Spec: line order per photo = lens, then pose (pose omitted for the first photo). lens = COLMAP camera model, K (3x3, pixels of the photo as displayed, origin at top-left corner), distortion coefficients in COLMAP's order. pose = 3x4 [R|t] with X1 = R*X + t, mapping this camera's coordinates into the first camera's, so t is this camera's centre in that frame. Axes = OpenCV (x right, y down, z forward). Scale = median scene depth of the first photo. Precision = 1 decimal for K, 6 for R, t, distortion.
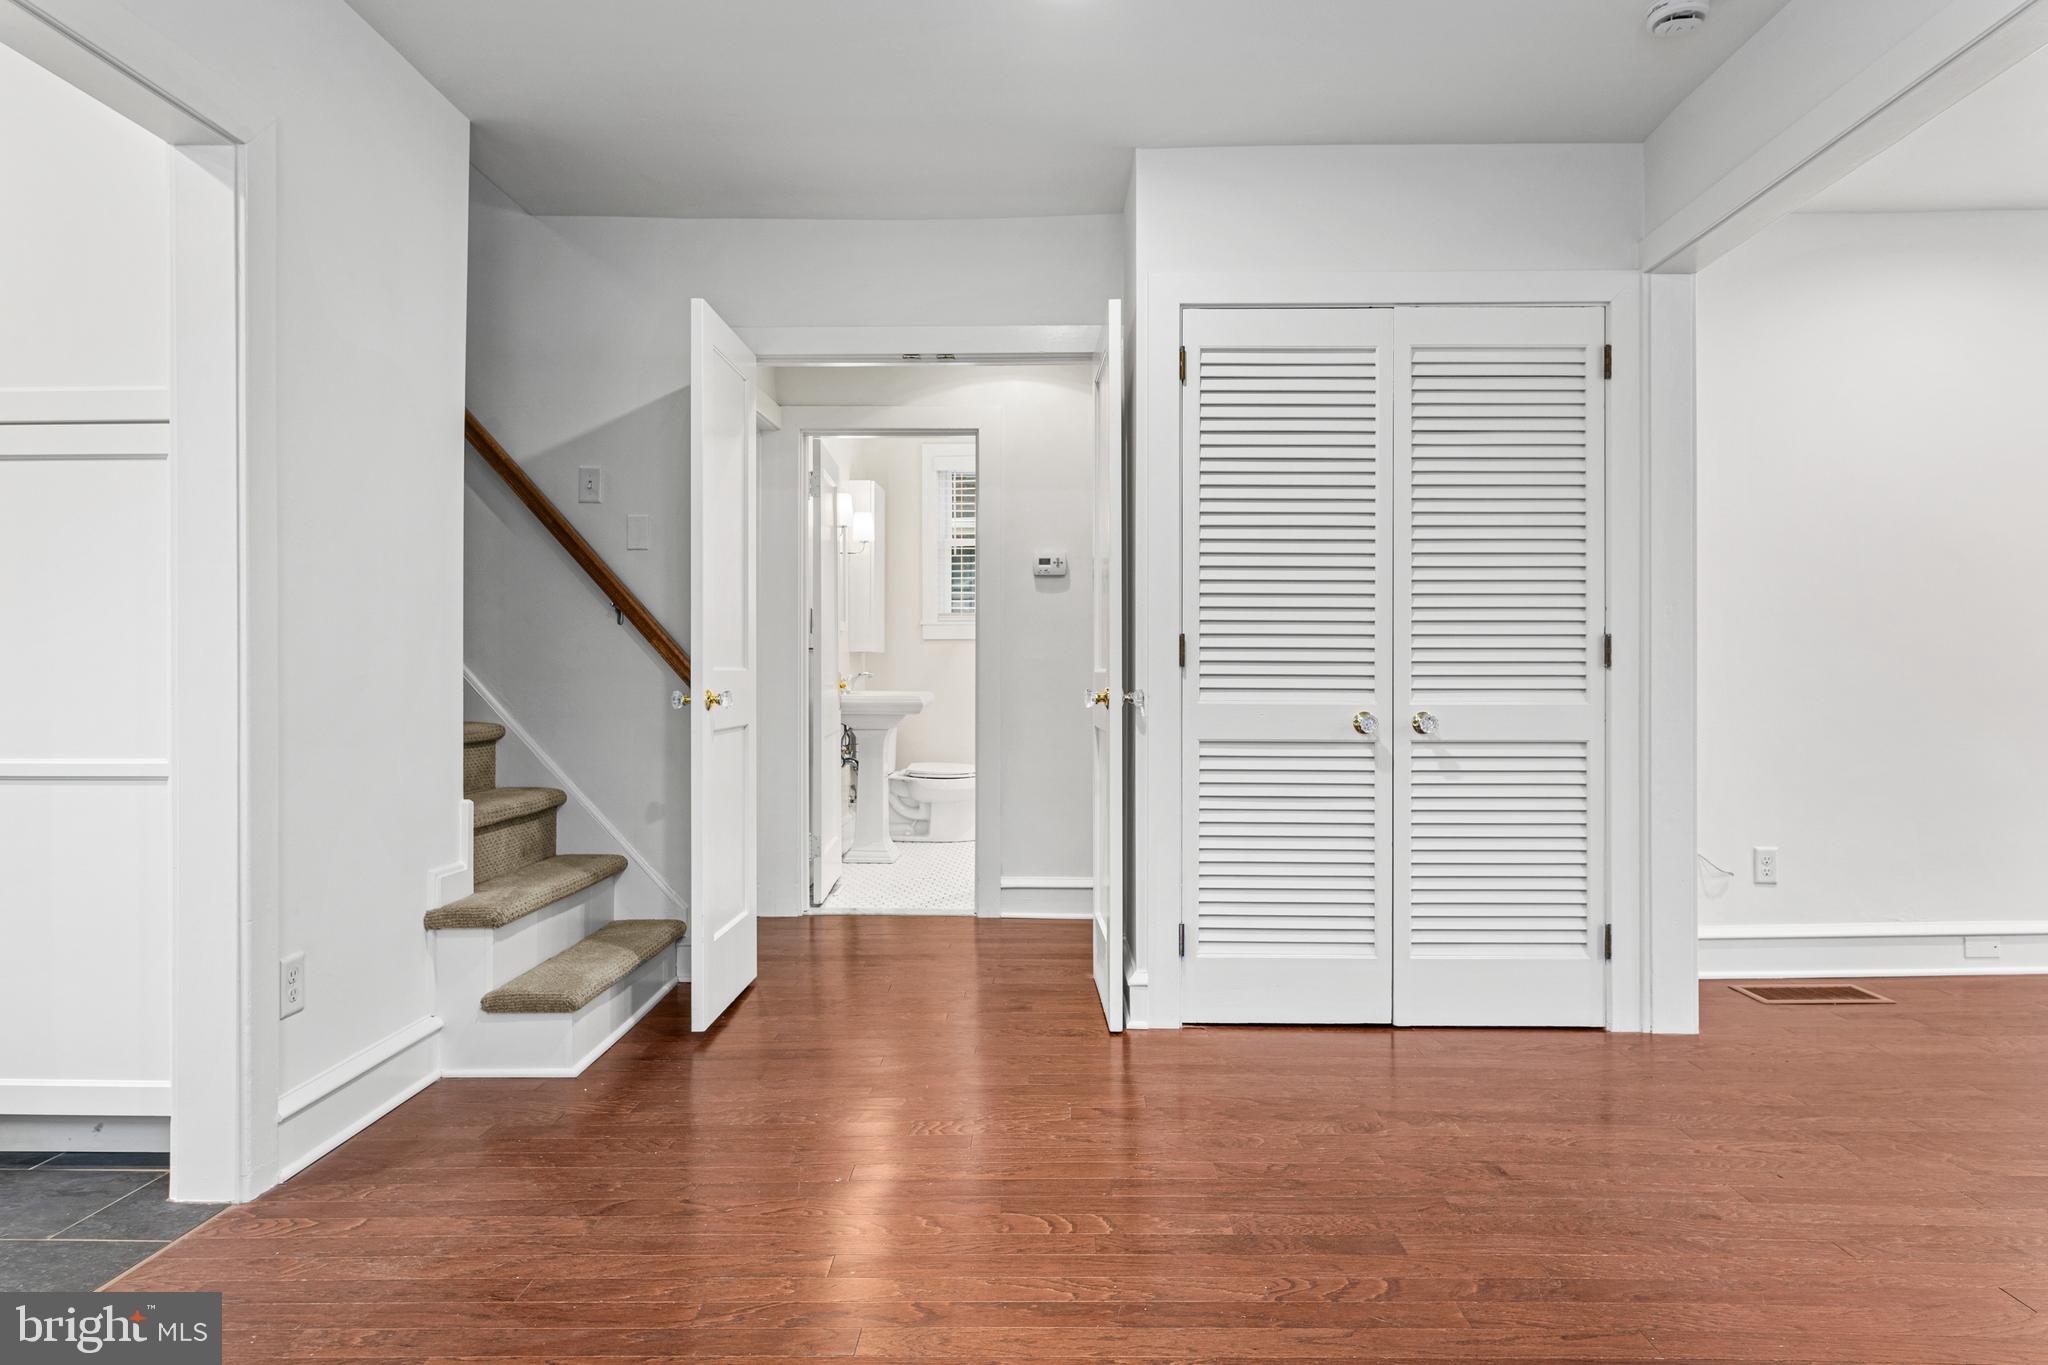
lens RADIAL K [[1180.9, 0, 1028.4], [0, 1180.9, 669.8], [0, 0, 1]] dist [-0.000142, -0.001039]
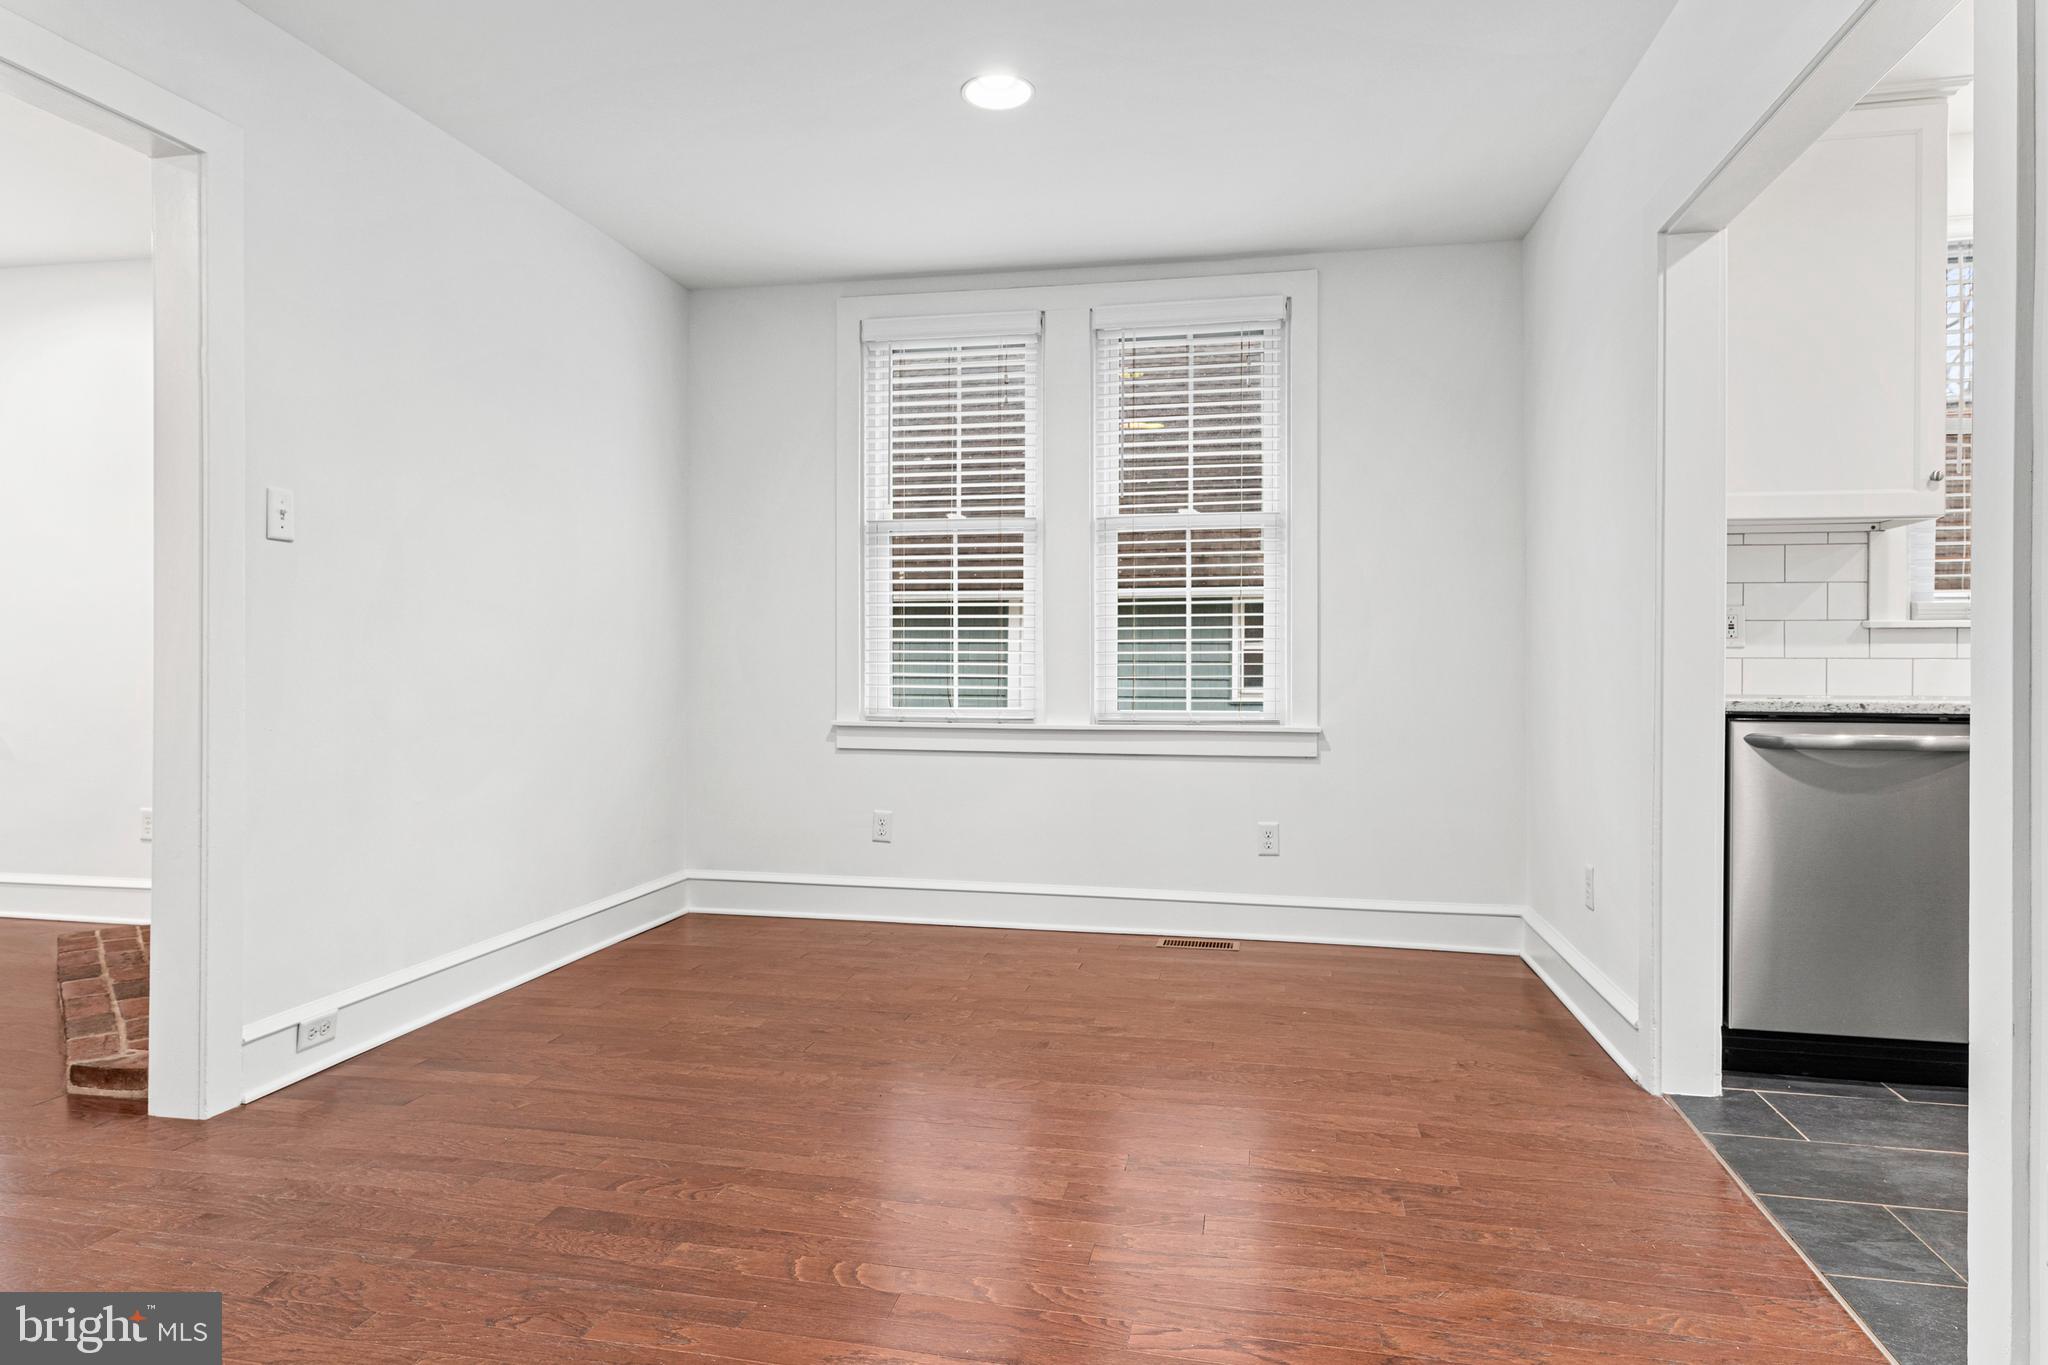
lens RADIAL K [[1180.9, 0, 1028.4], [0, 1180.9, 669.8], [0, 0, 1]] dist [-0.000142, -0.001039]
pose [[-0.983418, -0.002845, 0.181329, -0.303876], [-0.001746, 0.999979, 0.006223, -0.000743], [-0.181343, 0.005804, -0.983403, 2.054715]]
